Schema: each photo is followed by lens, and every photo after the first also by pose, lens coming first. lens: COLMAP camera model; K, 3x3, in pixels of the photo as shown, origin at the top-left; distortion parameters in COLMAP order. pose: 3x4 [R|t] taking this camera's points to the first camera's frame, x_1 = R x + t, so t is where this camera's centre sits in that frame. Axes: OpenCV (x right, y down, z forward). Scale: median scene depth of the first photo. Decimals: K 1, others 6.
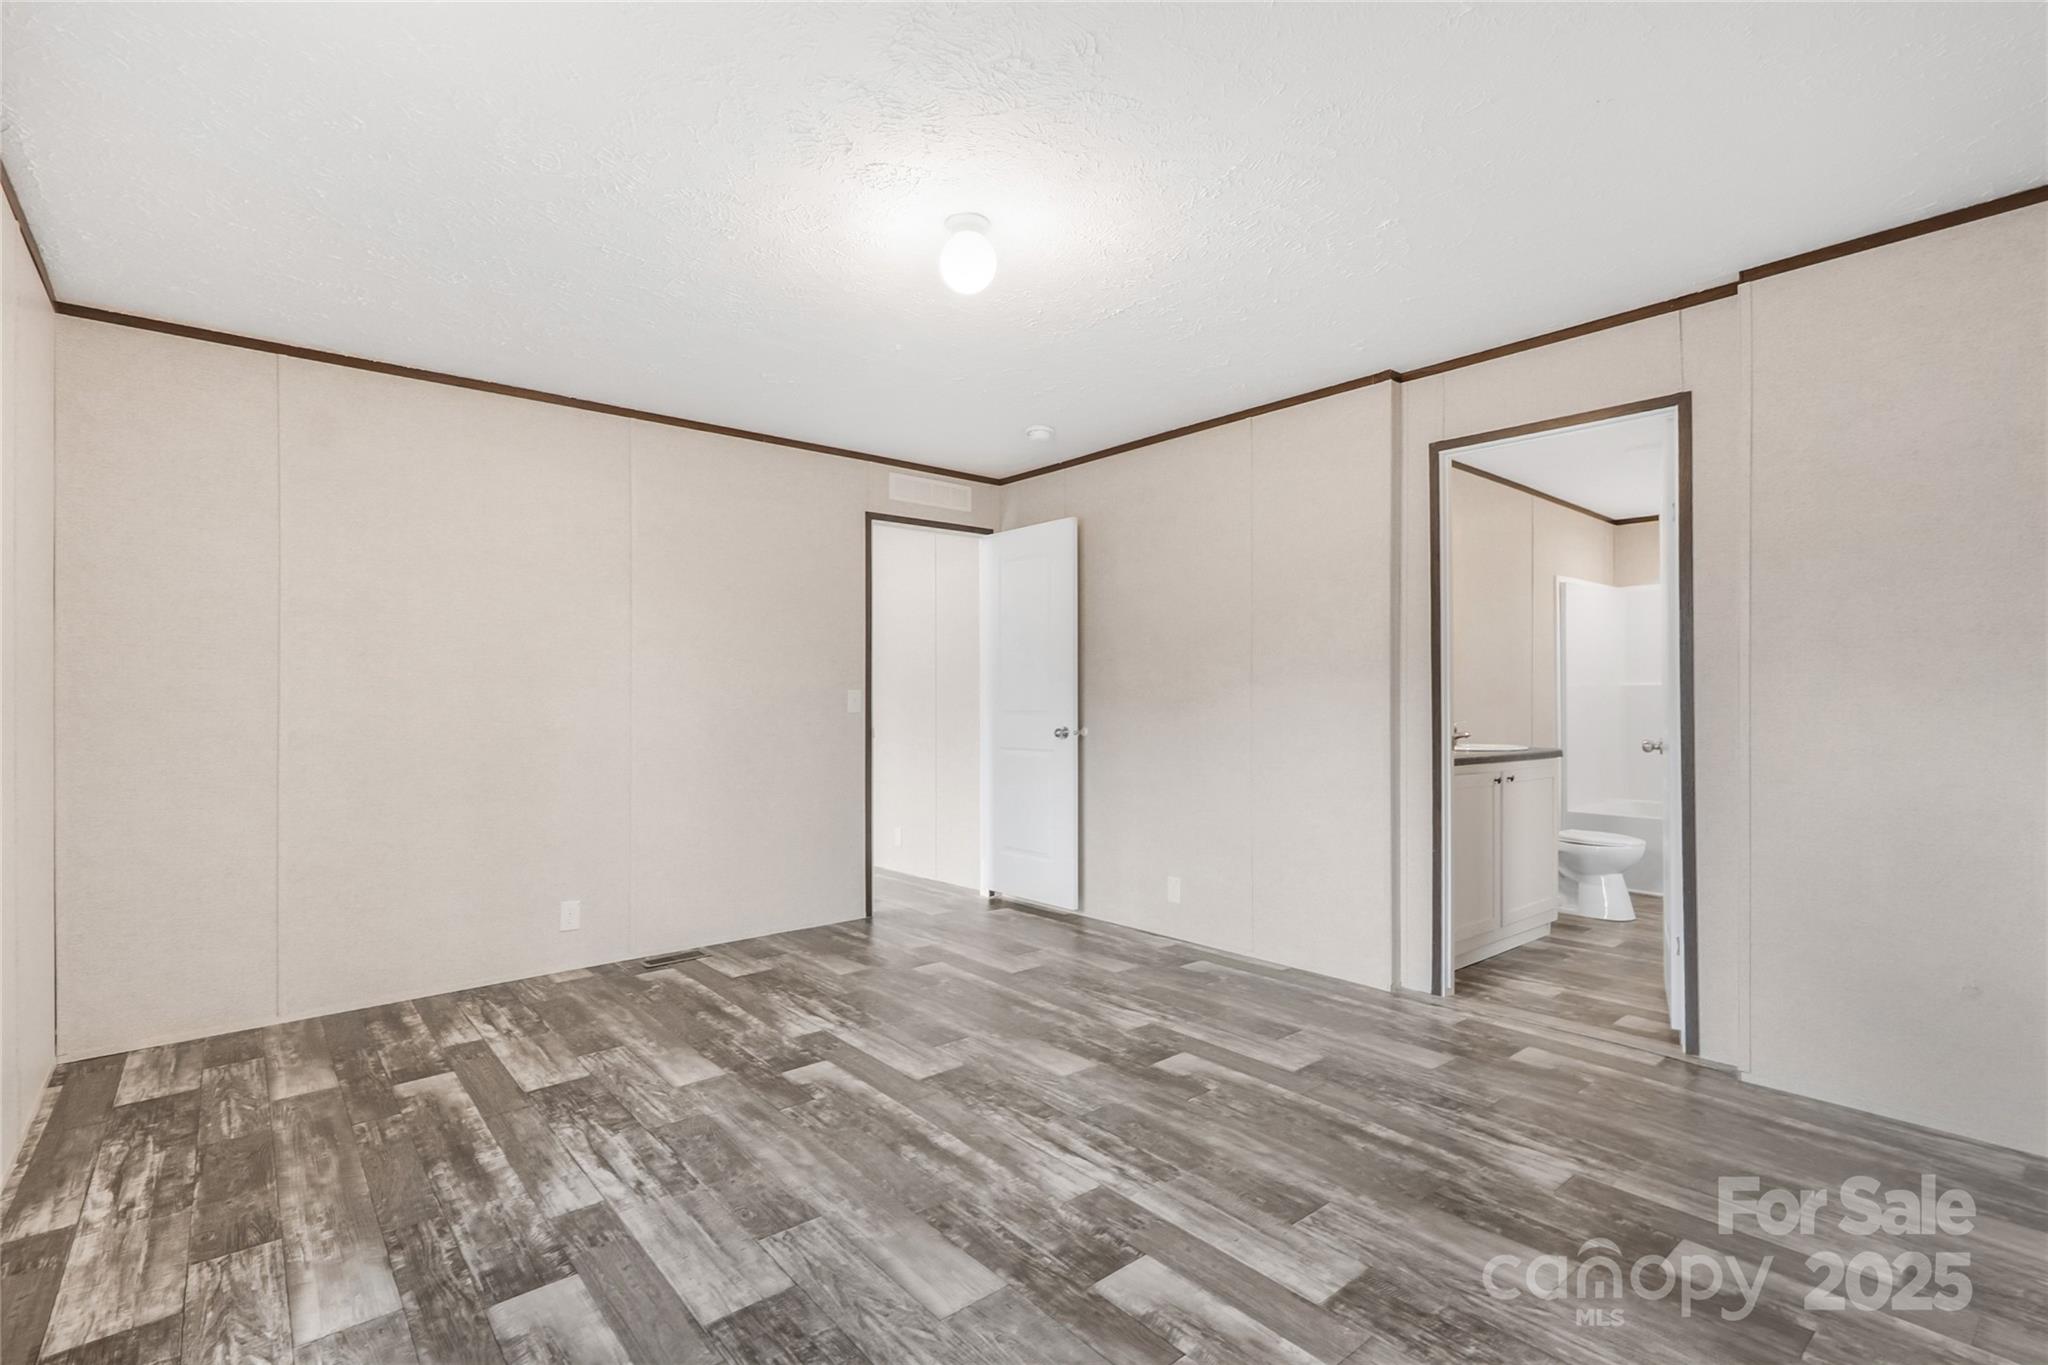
lens RADIAL K [[959.7, 0, 1024.0], [0, 959.7, 682.5], [0, 0, 1]] dist [0.025346, 0.000203]
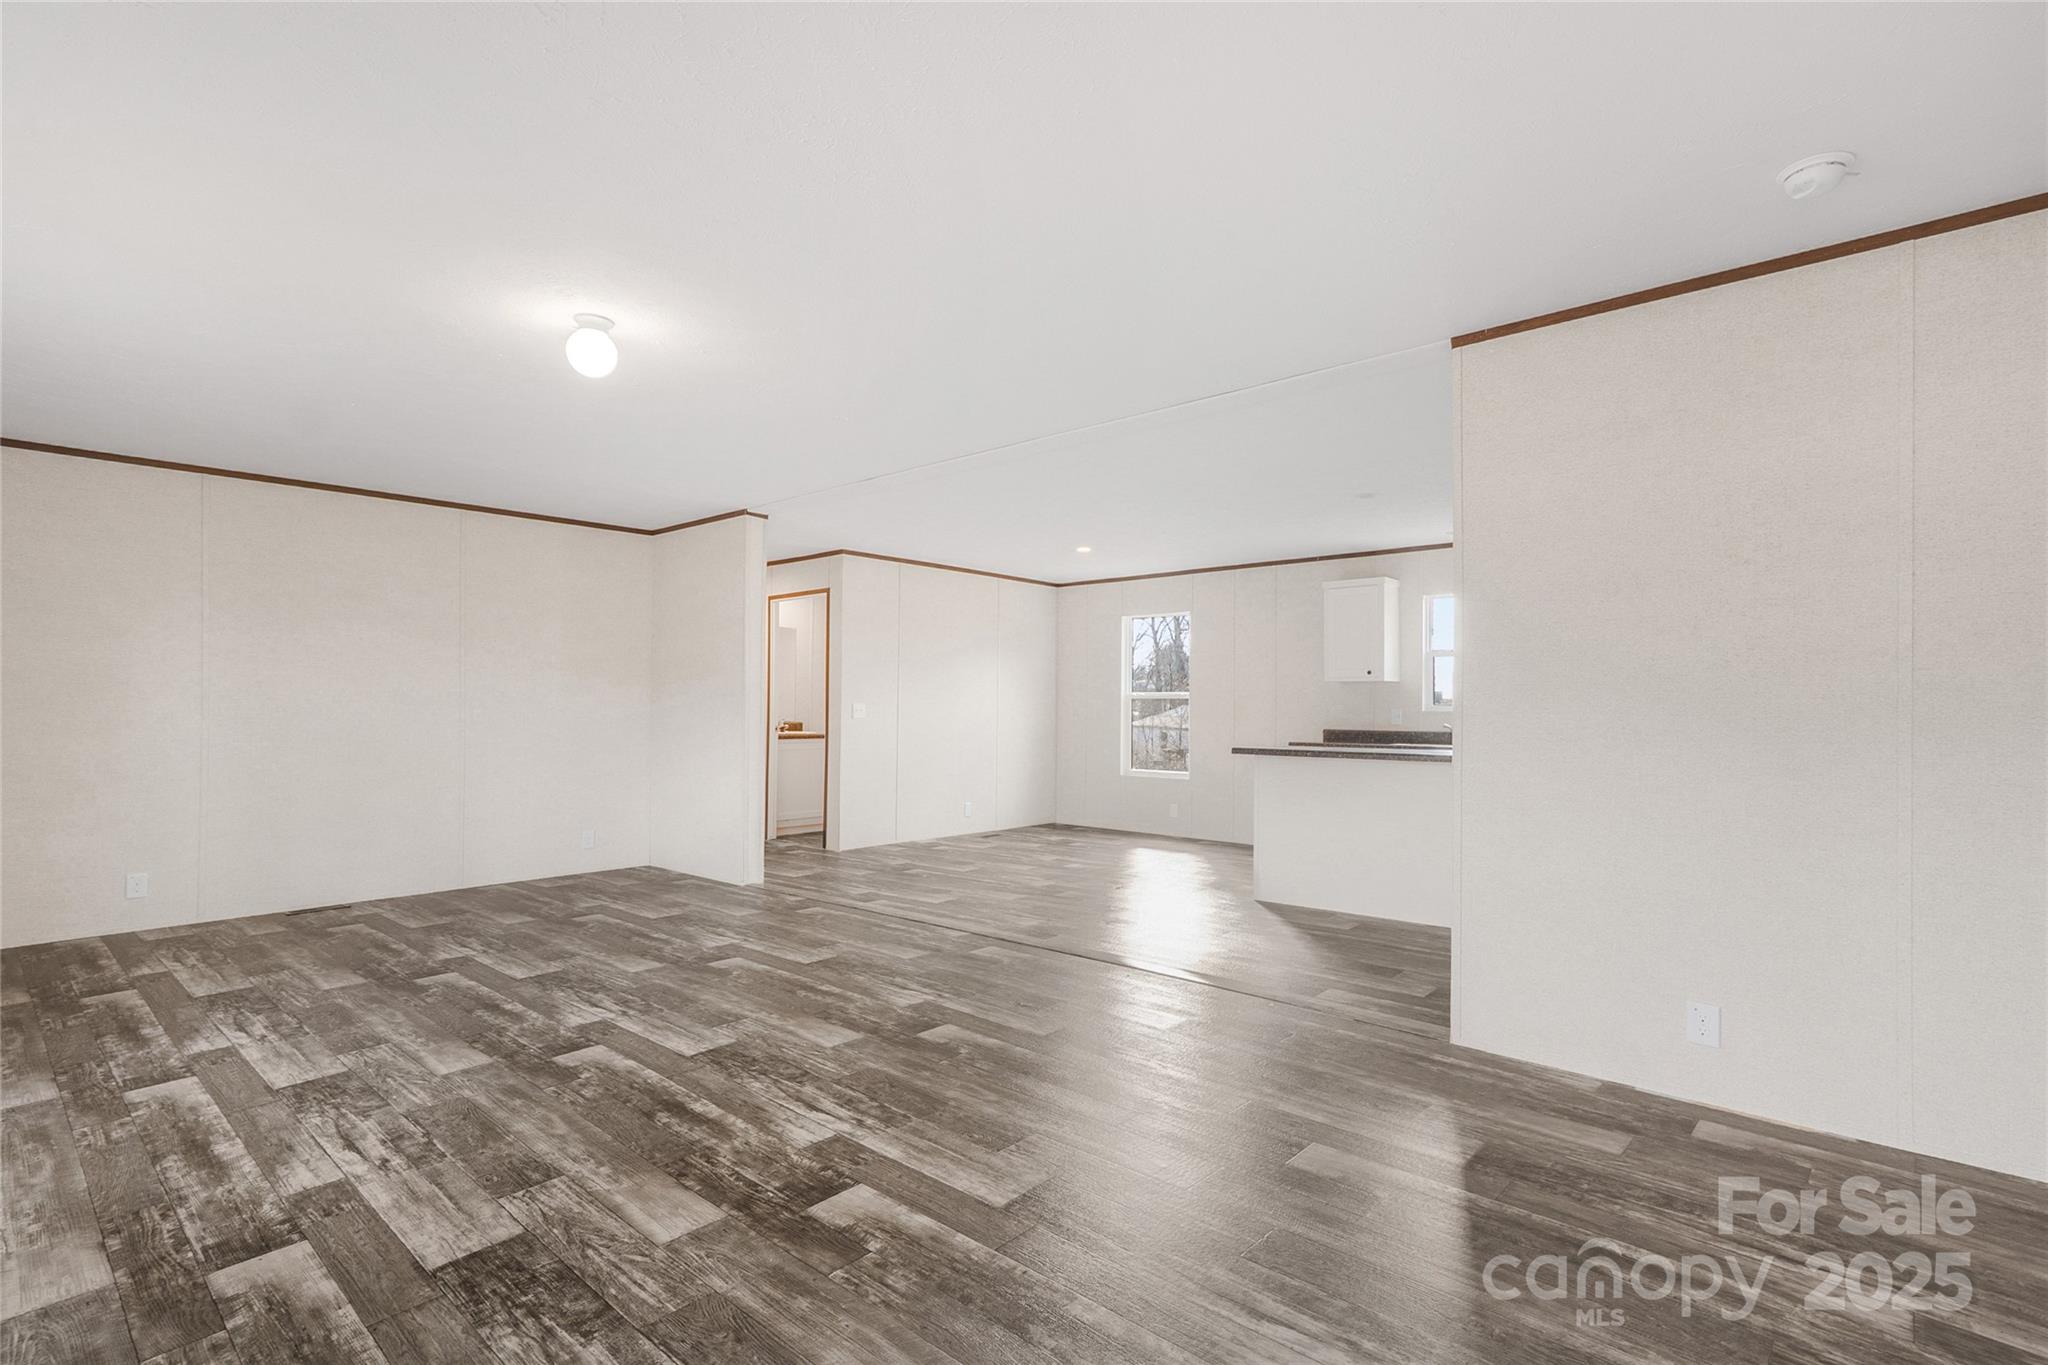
lens RADIAL K [[966.6, 0, 1024.8], [0, 966.6, 667.7], [0, 0, 1]] dist [0.029001, -0.001244]
pose [[0.990336, 0.010121, 0.138317, 0.133206], [-0.006799, 0.999678, -0.024467, 0.009863], [-0.138520, 0.023290, 0.990086, -0.153757]]
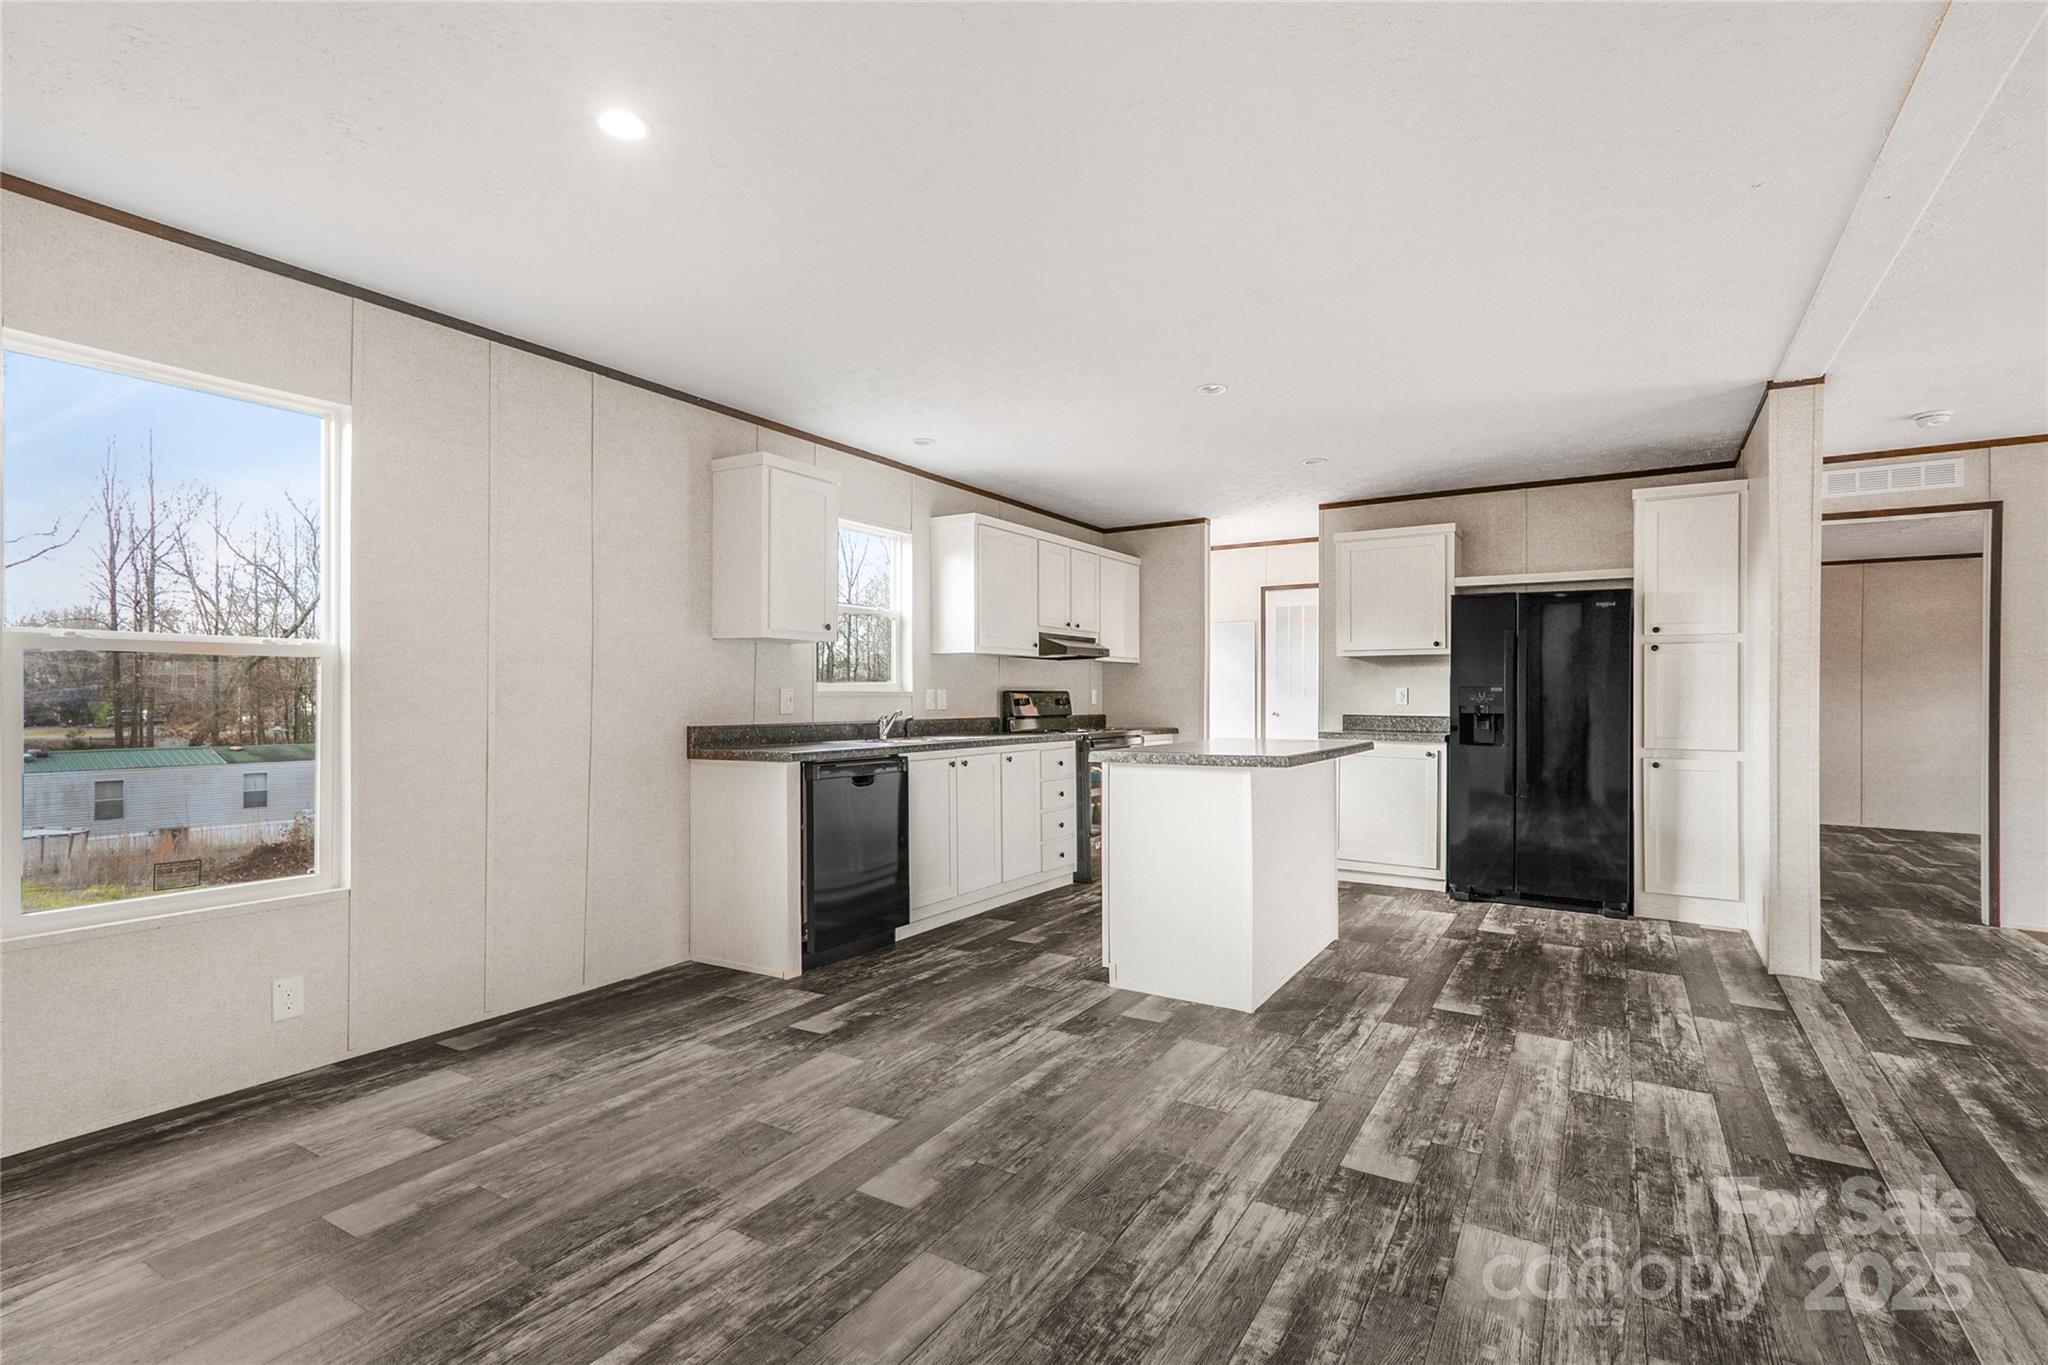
lens RADIAL K [[941.1, 0, 1010.8], [0, 941.1, 701.4], [0, 0, 1]] dist [-0.024117, -0.000119]
pose [[-0.311061, 0.005184, 0.950376, -1.210220], [0.001189, 0.999986, -0.005065, 0.046908], [-0.950389, -0.000446, -0.311063, 1.487838]]
